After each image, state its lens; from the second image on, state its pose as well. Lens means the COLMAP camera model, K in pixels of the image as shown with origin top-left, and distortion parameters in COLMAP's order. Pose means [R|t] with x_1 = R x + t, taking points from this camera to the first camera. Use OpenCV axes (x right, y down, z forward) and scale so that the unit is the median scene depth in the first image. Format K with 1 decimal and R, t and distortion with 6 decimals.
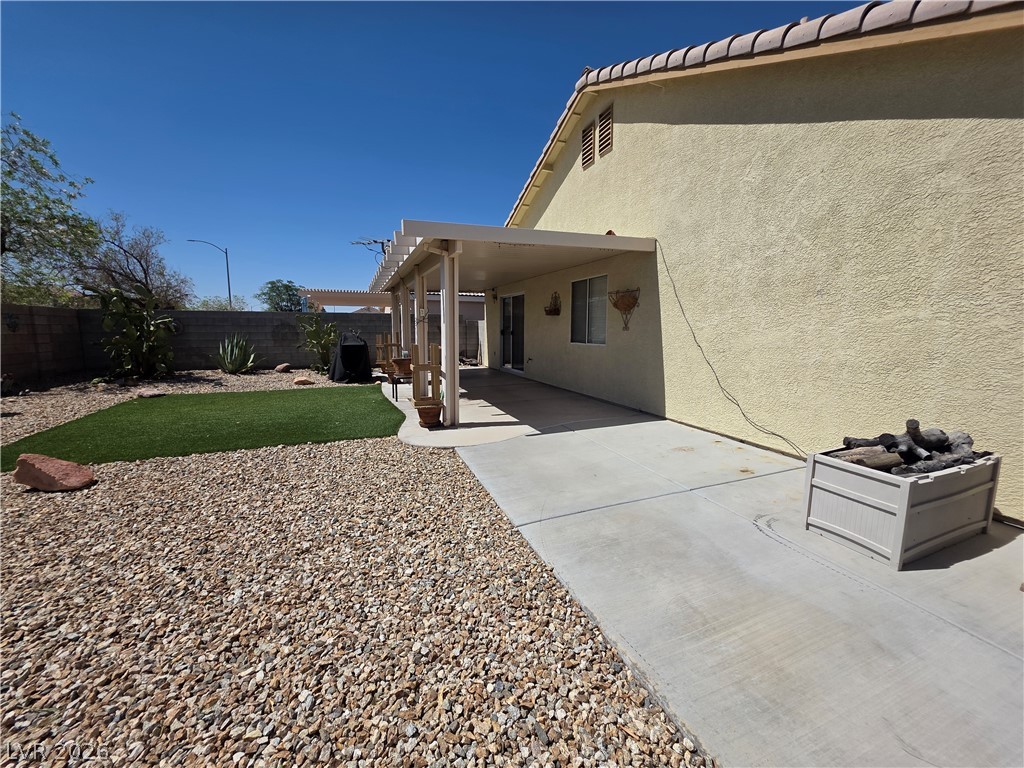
lens RADIAL K [[407.2, 0, 512.3], [0, 407.2, 378.7], [0, 0, 1]] dist [0.003625, -0.000732]
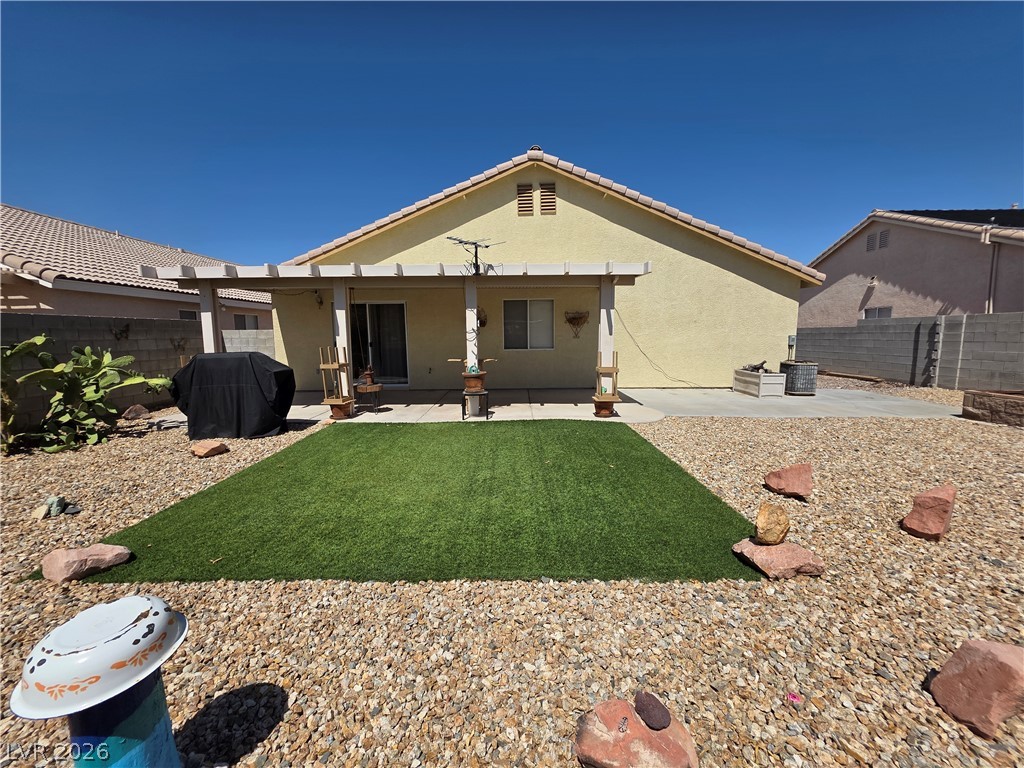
lens RADIAL K [[407.2, 0, 515.2], [0, 407.2, 379.4], [0, 0, 1]] dist [0.003625, -0.000732]
pose [[0.369063, -0.109623, 0.922917, -0.719074], [0.126164, 0.989737, 0.067108, -0.057463], [-0.920801, 0.091672, 0.379106, 0.381047]]
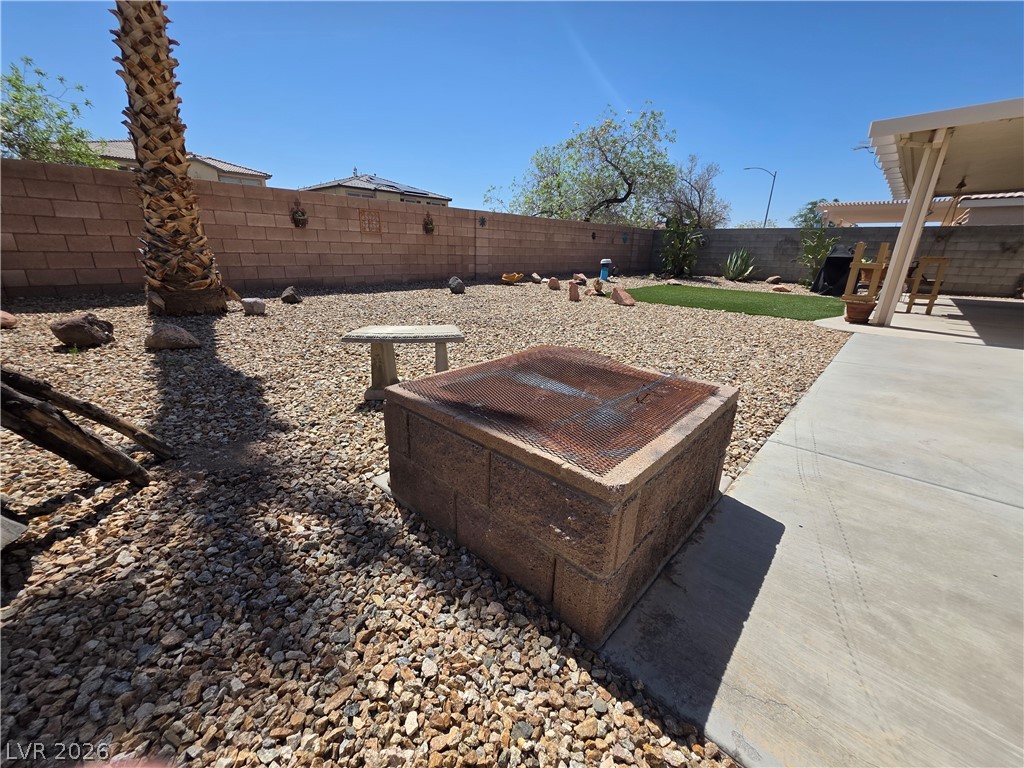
lens RADIAL K [[407.2, 0, 512.5], [0, 407.2, 382.2], [0, 0, 1]] dist [0.003625, -0.000732]
pose [[0.419165, 0.290334, -0.860237, 0.198530], [-0.137350, 0.956864, 0.256020, 0.058362], [0.897461, 0.010839, 0.440961, -0.150473]]
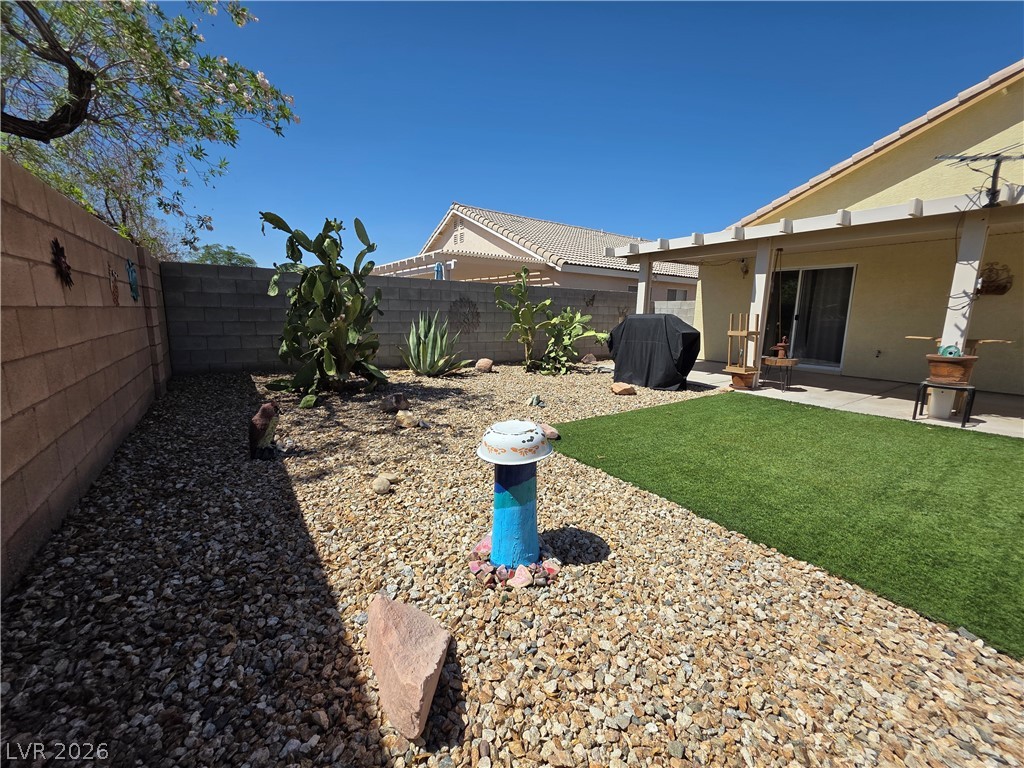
lens RADIAL K [[407.2, 0, 511.9], [0, 407.2, 380.0], [0, 0, 1]] dist [0.003625, -0.000732]
pose [[0.975102, -0.020987, 0.220762, -0.708389], [0.011866, 0.999023, 0.042560, -0.032441], [-0.221439, -0.038881, 0.974399, 0.359344]]
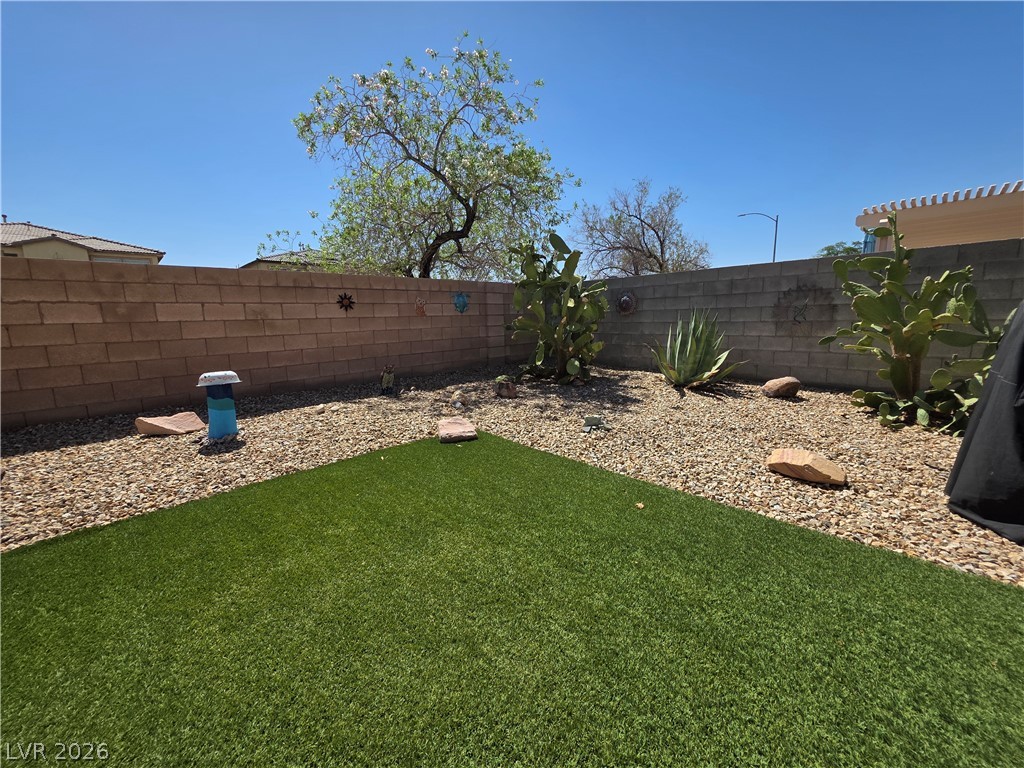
lens RADIAL K [[407.2, 0, 513.4], [0, 407.2, 376.4], [0, 0, 1]] dist [0.003625, -0.000732]
pose [[0.375029, 0.123102, -0.918803, -0.285962], [-0.090608, 0.991266, 0.095827, -0.056655], [0.922574, 0.047313, 0.382907, 0.601879]]
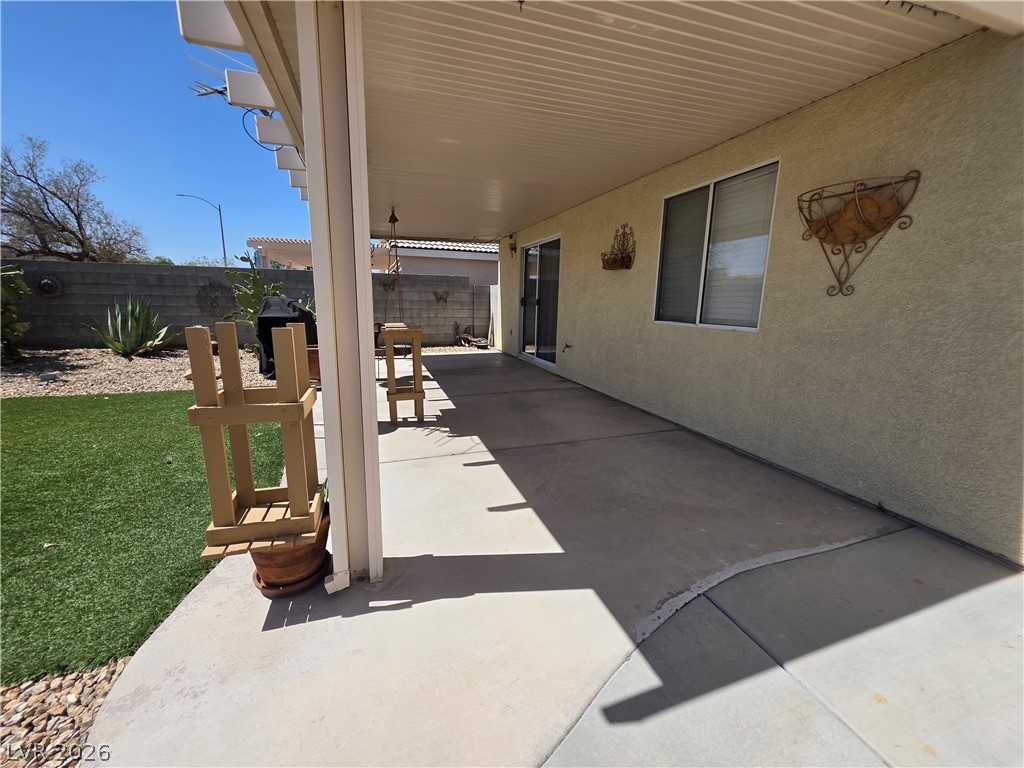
lens RADIAL K [[407.2, 0, 511.7], [0, 407.2, 380.0], [0, 0, 1]] dist [0.003625, -0.000732]
pose [[0.998471, 0.026202, -0.048675, -0.007589], [-0.022716, 0.997229, 0.070838, -0.034399], [0.050396, -0.069624, 0.996300, 0.347681]]
